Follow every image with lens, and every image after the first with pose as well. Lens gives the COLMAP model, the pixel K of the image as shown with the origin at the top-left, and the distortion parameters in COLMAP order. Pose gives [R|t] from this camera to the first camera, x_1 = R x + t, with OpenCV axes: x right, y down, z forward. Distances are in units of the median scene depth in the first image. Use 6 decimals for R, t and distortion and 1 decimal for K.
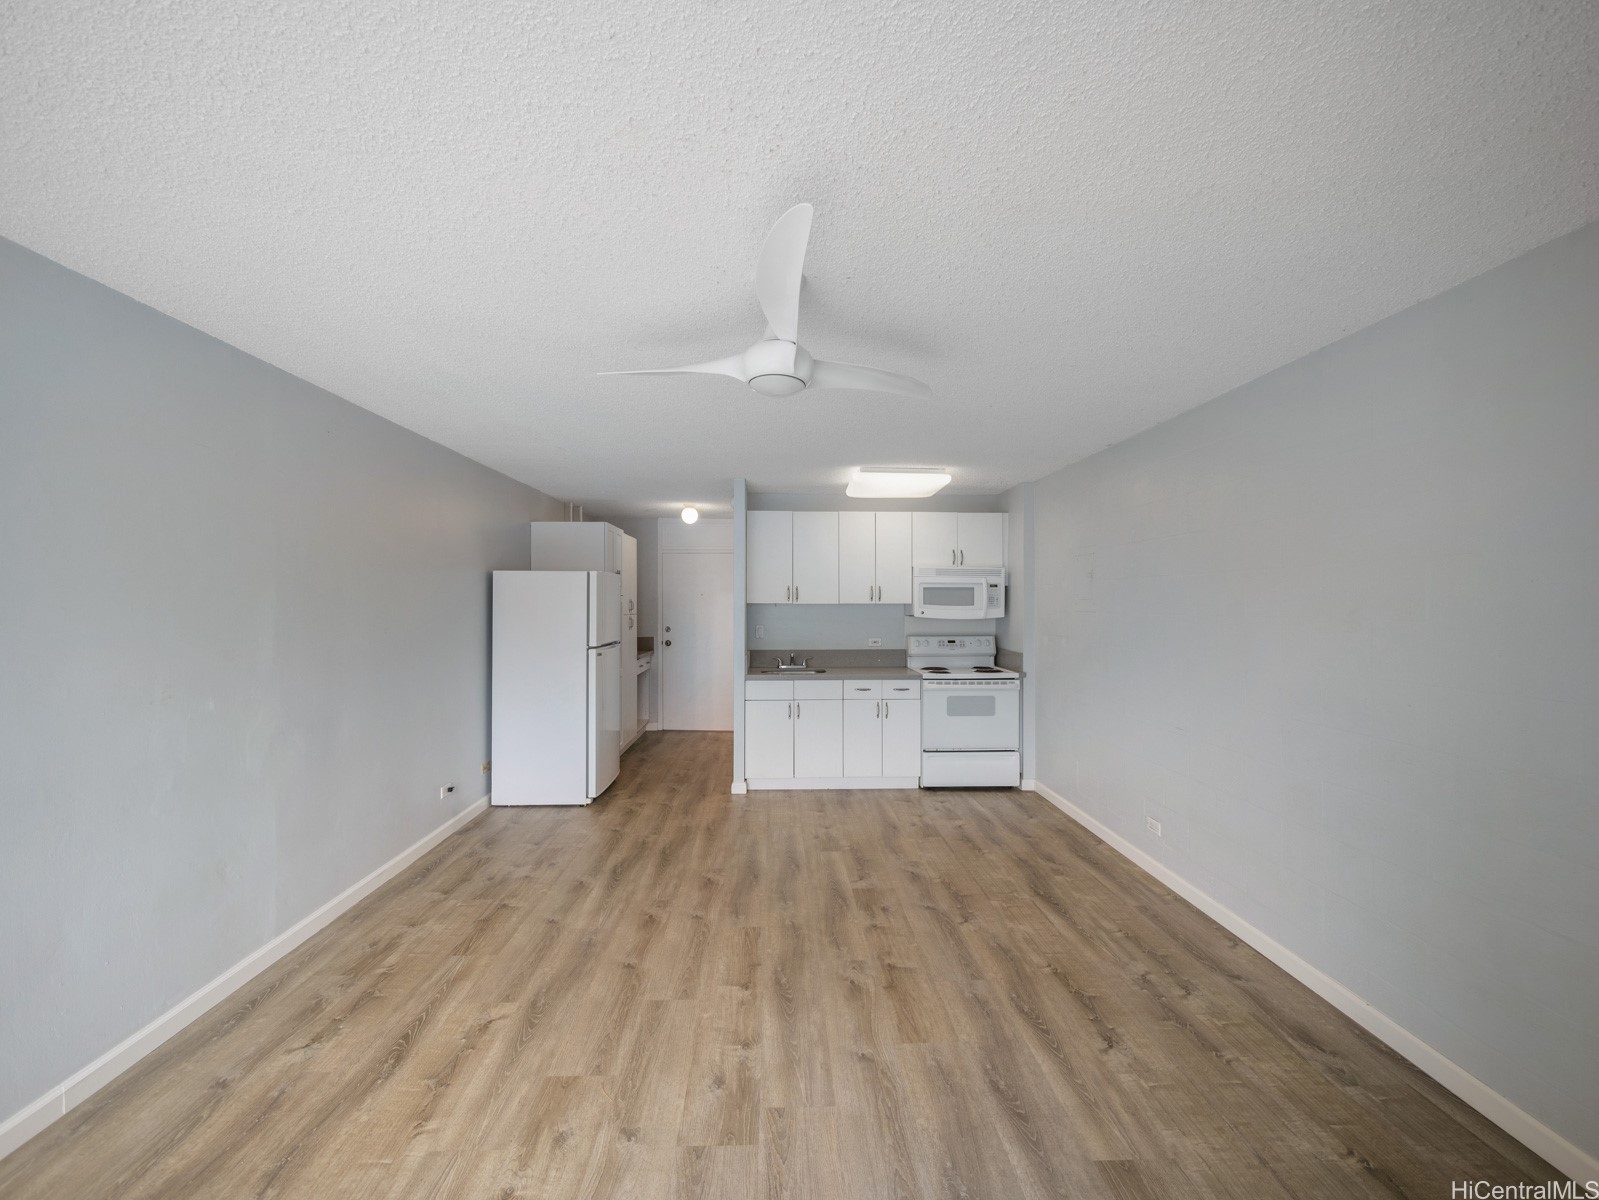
lens RADIAL K [[663.9, 0, 801.0], [0, 663.9, 605.0], [0, 0, 1]] dist [-0.007522, 0.000242]
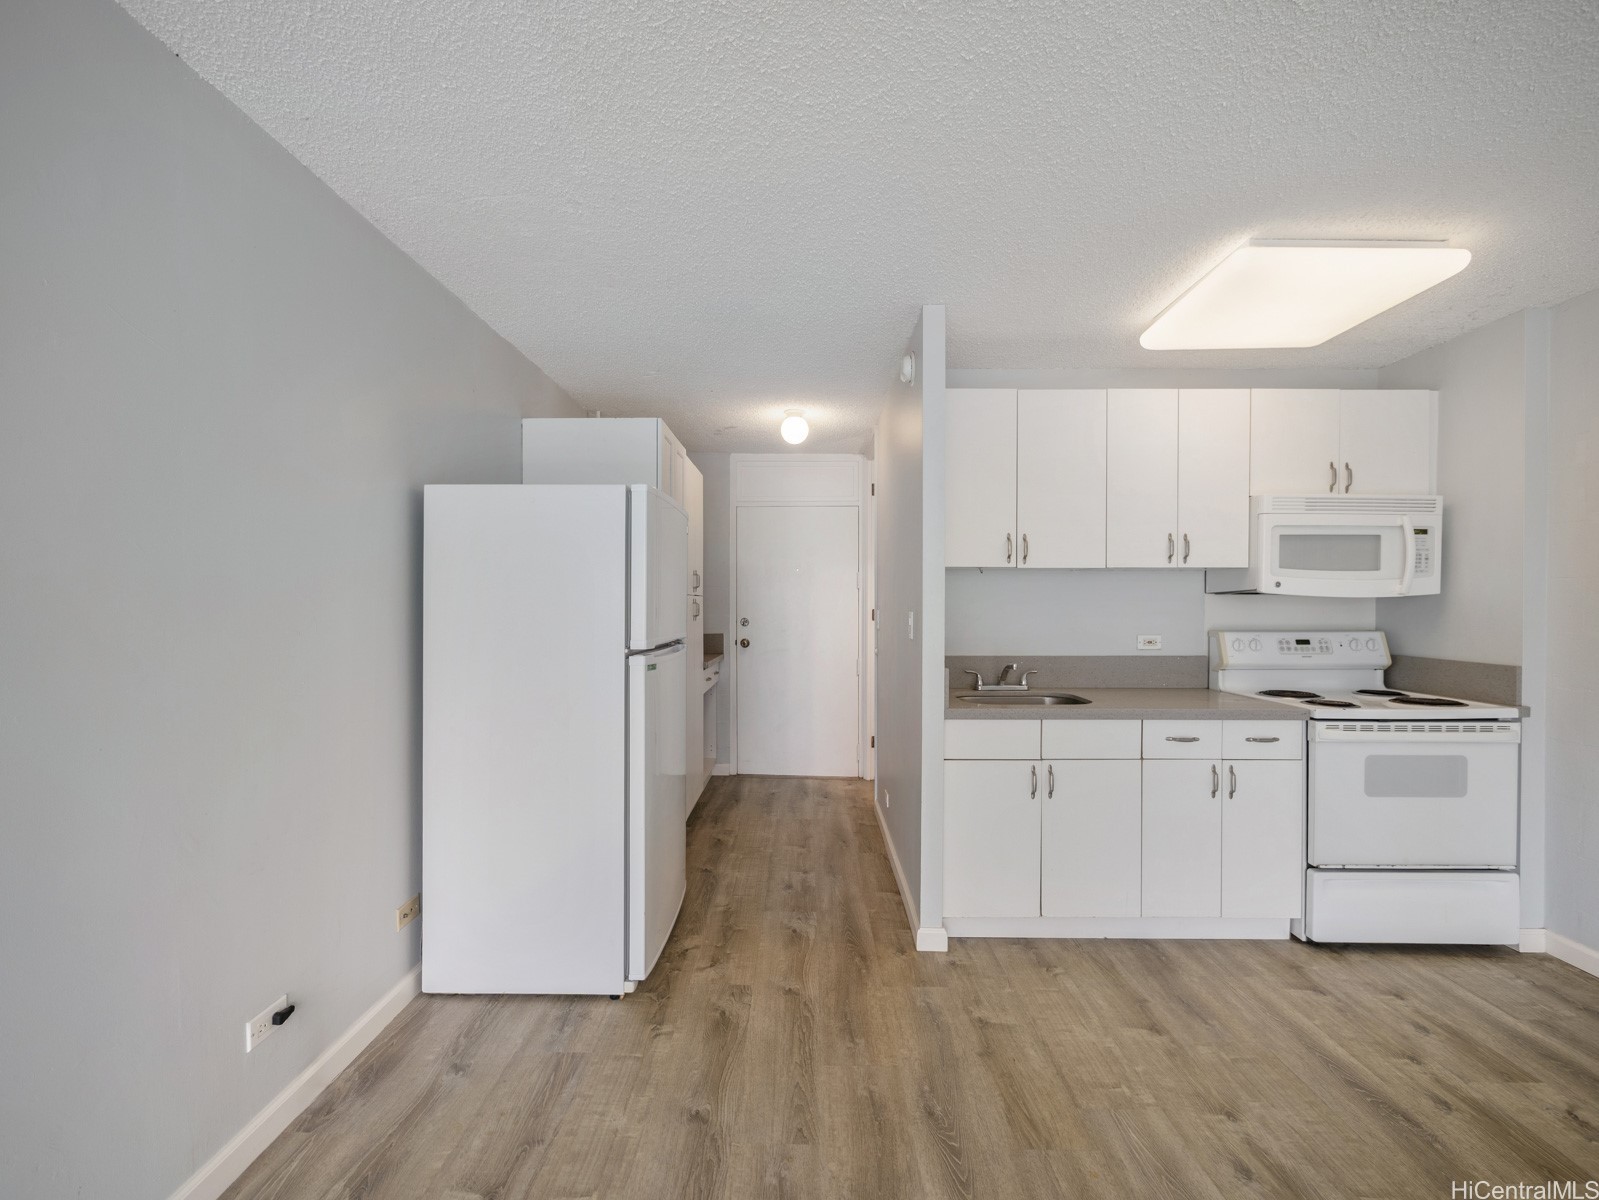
lens RADIAL K [[663.9, 0, 799.2], [0, 663.9, 610.7], [0, 0, 1]] dist [-0.007522, 0.000242]
pose [[0.998651, 0.001302, -0.051915, -0.163727], [-0.000888, 0.999968, 0.008003, 0.029182], [0.051923, -0.007946, 0.998619, 0.502328]]
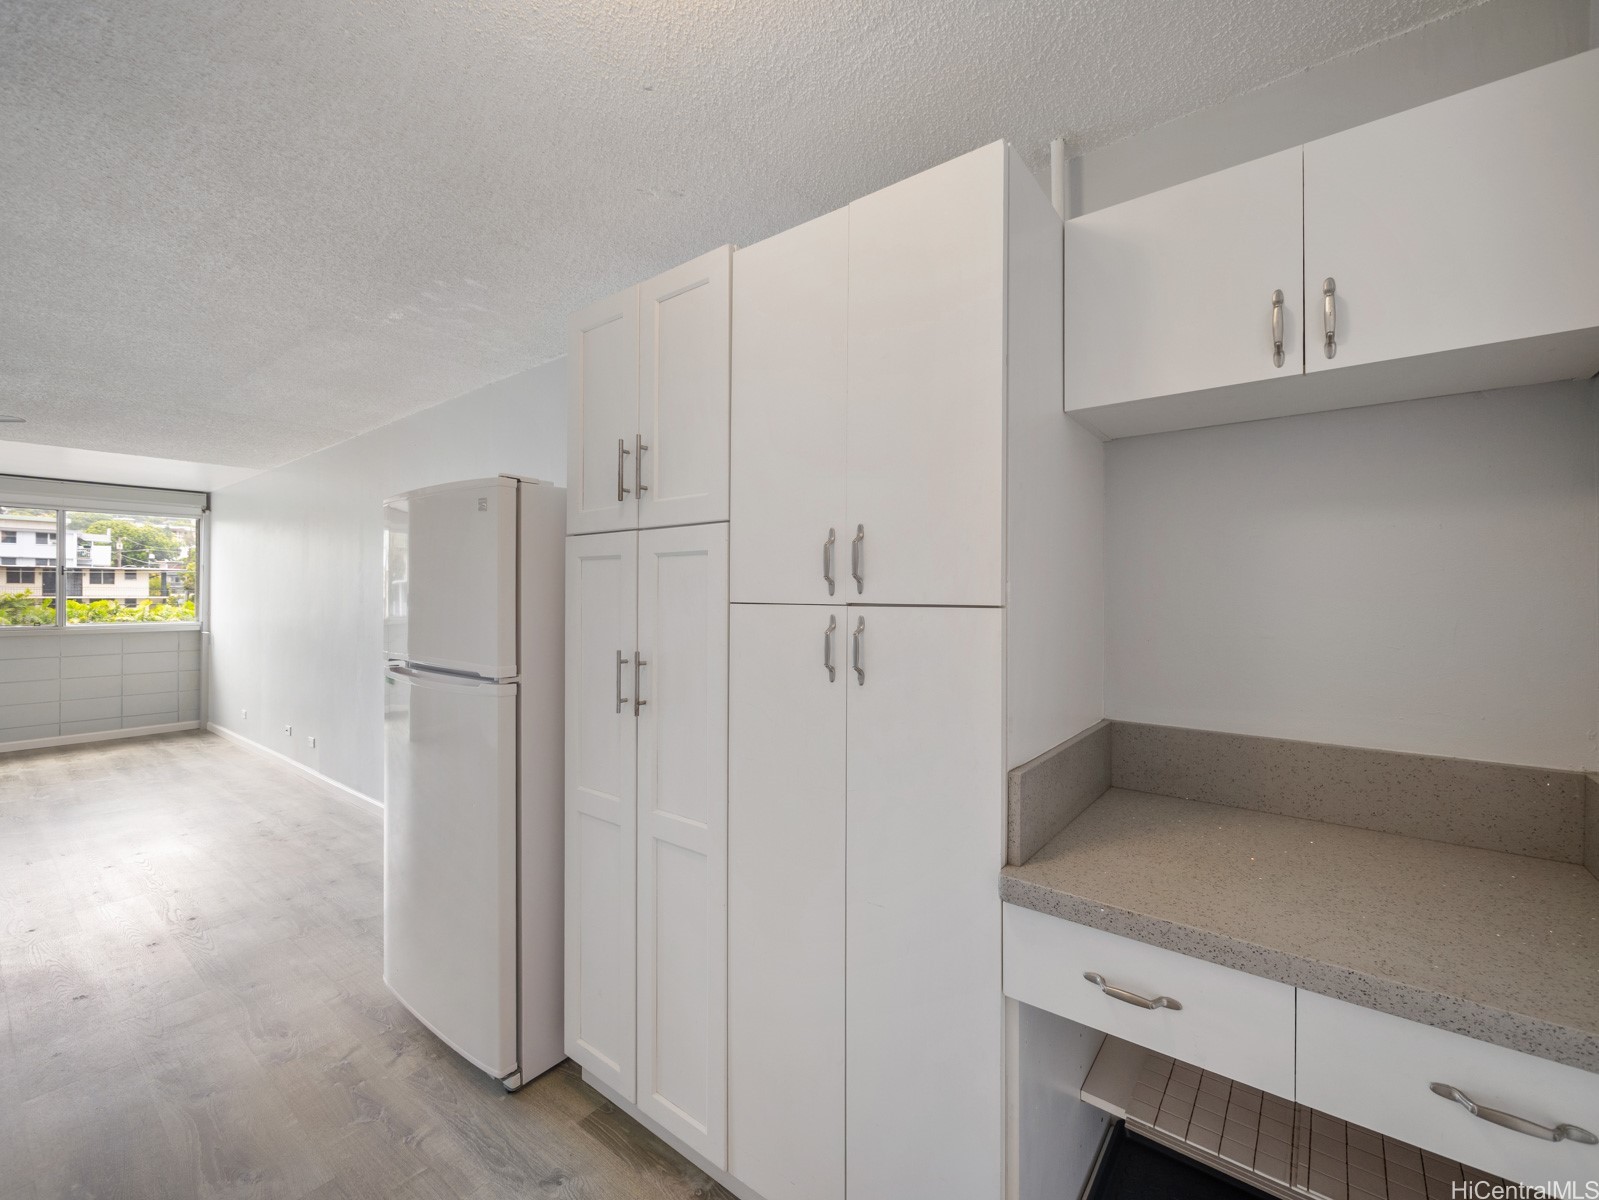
lens RADIAL K [[663.9, 0, 798.4], [0, 663.9, 592.6], [0, 0, 1]] dist [-0.007522, 0.000242]
pose [[-0.640522, -0.007643, -0.767902, -0.123553], [-0.005184, 0.999971, -0.005628, 0.014265], [0.767923, 0.000376, -0.640543, 1.391302]]
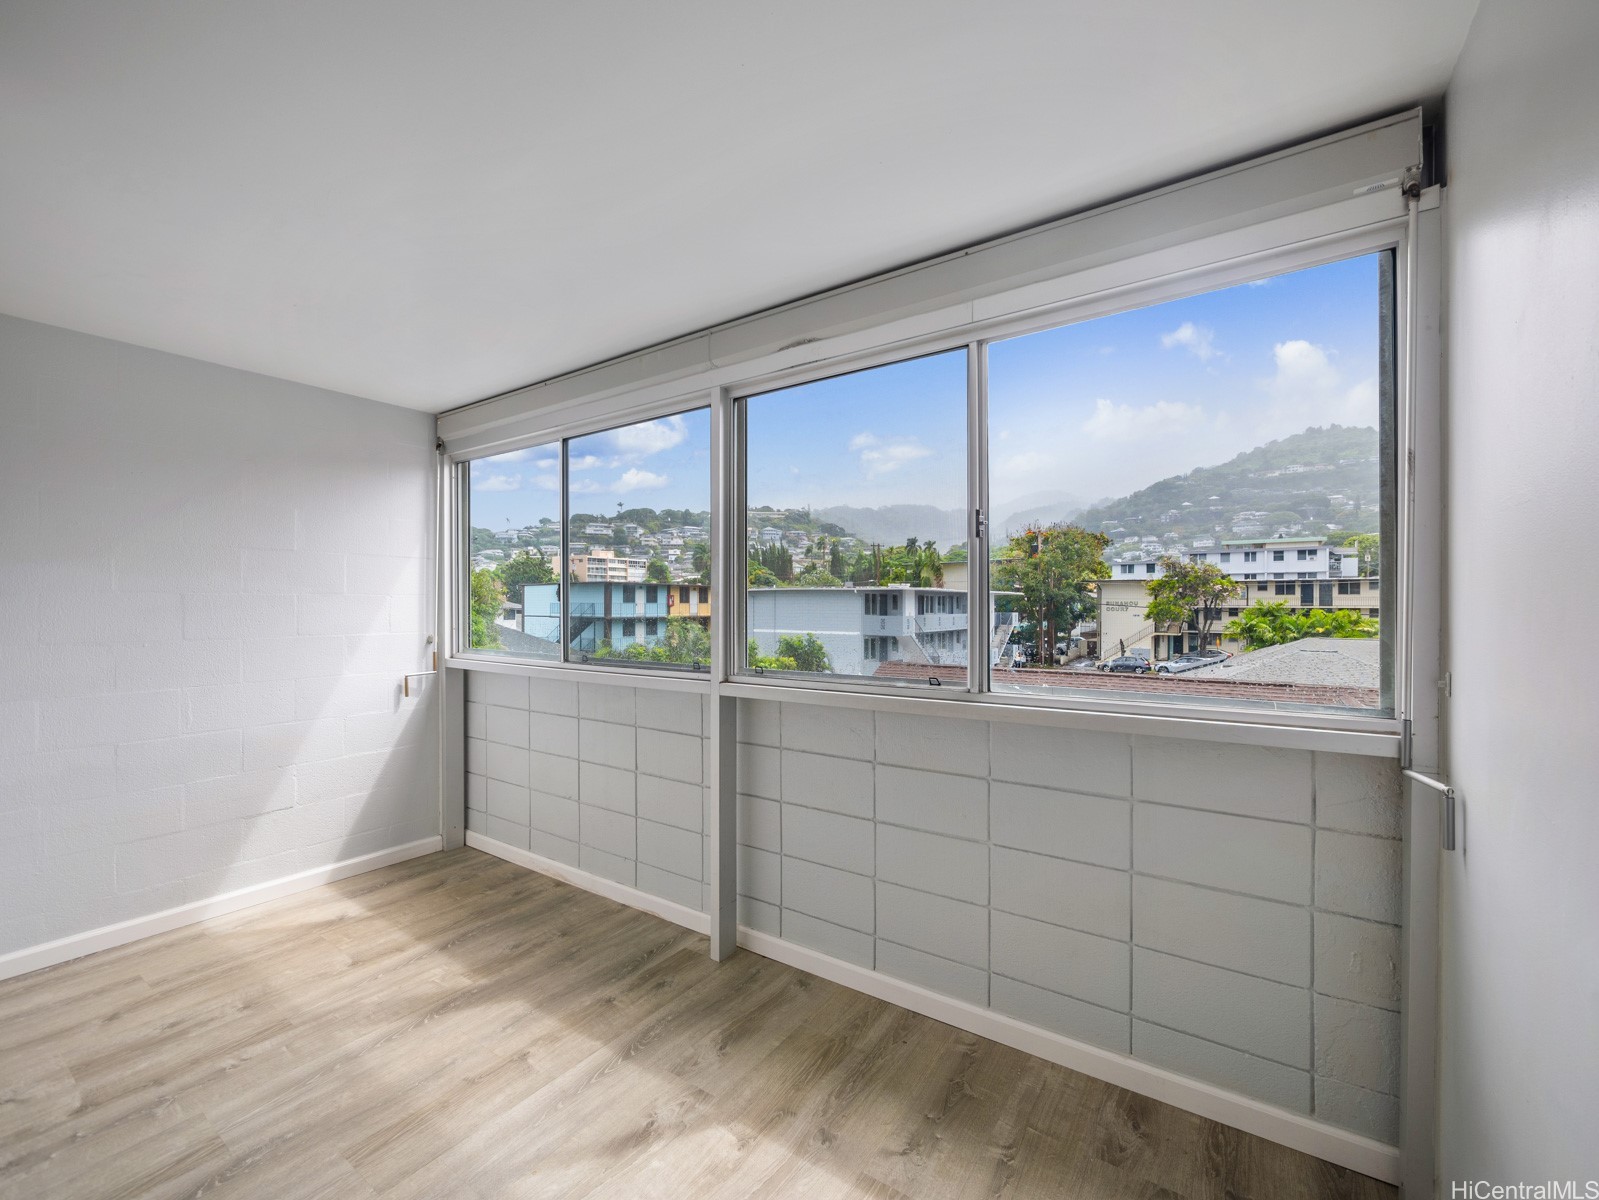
lens RADIAL K [[663.9, 0, 800.4], [0, 663.9, 605.7], [0, 0, 1]] dist [-0.007522, 0.000242]
pose [[-0.803177, -0.001024, 0.595740, -0.329644], [0.001119, 0.999994, 0.003227, 0.020841], [-0.595740, 0.003259, -0.803171, 0.028357]]
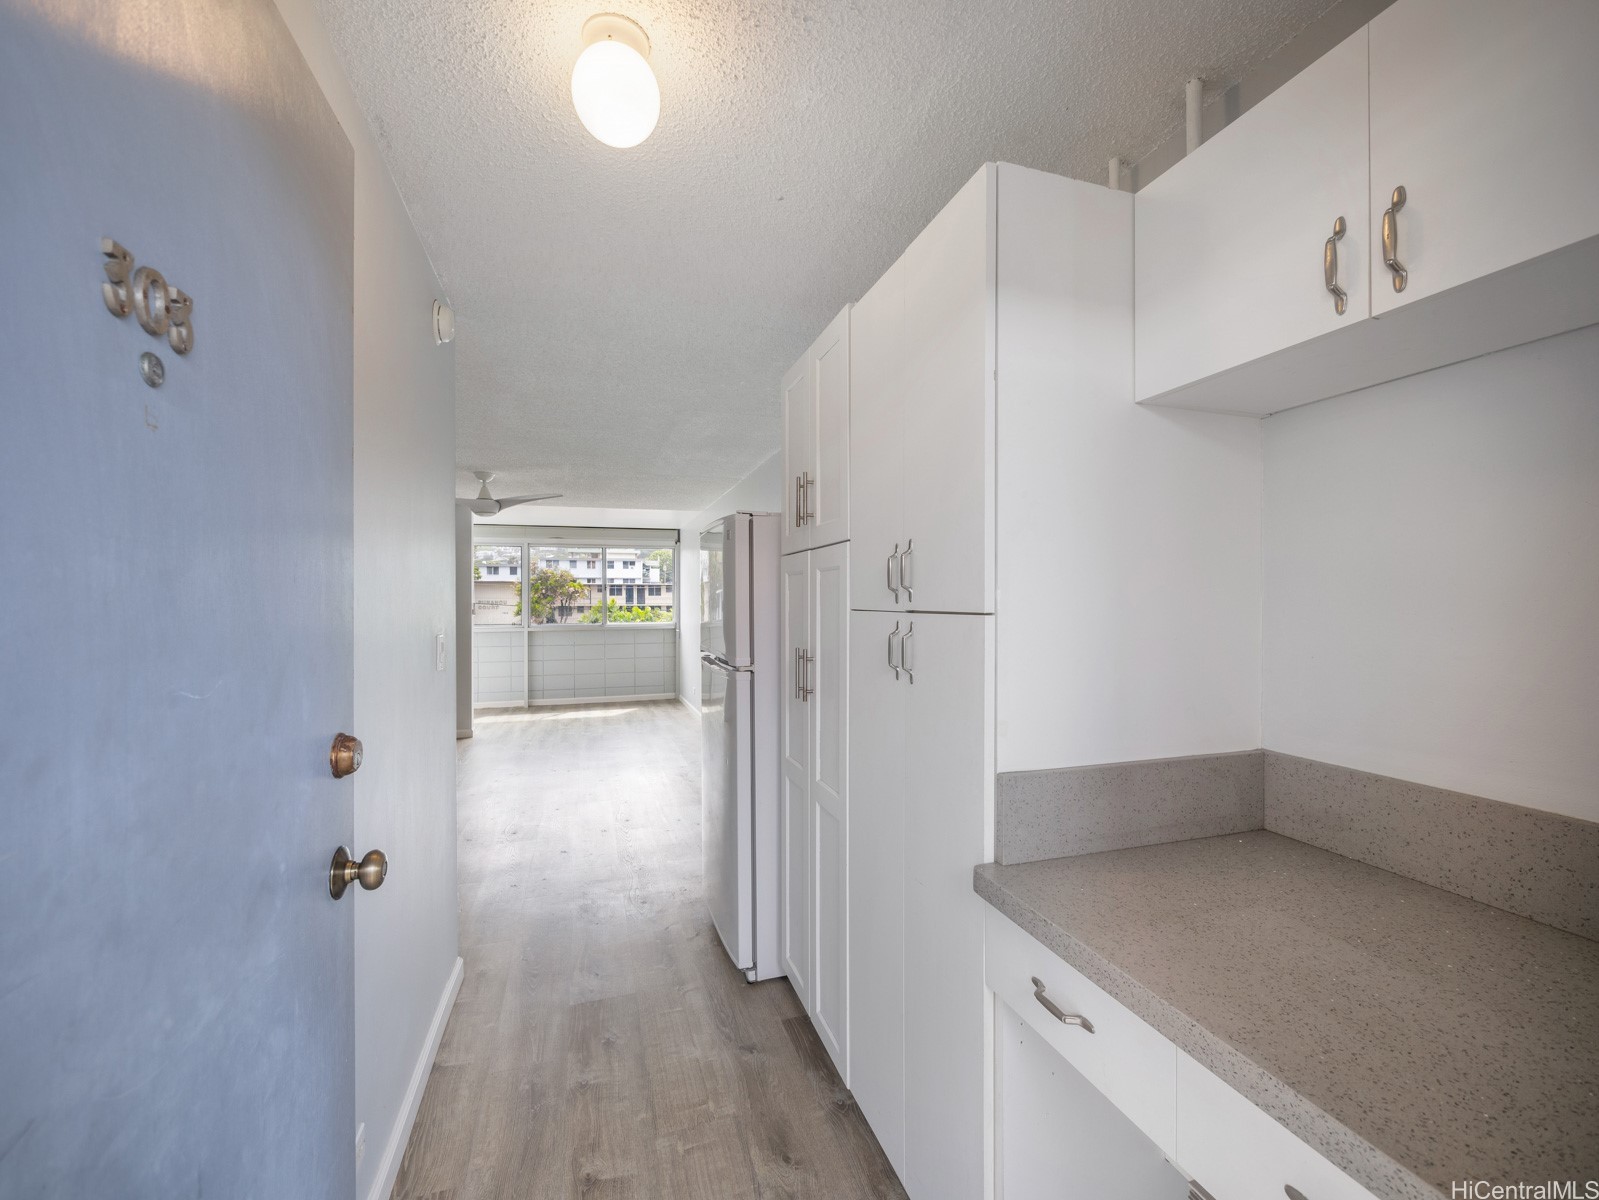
lens RADIAL K [[663.9, 0, 796.3], [0, 663.9, 603.9], [0, 0, 1]] dist [-0.007522, 0.000242]
pose [[-0.964463, 0.003128, -0.264200, -0.207380], [0.002135, 0.999990, 0.004046, 0.012867], [0.264210, 0.003338, -0.964459, 1.500535]]
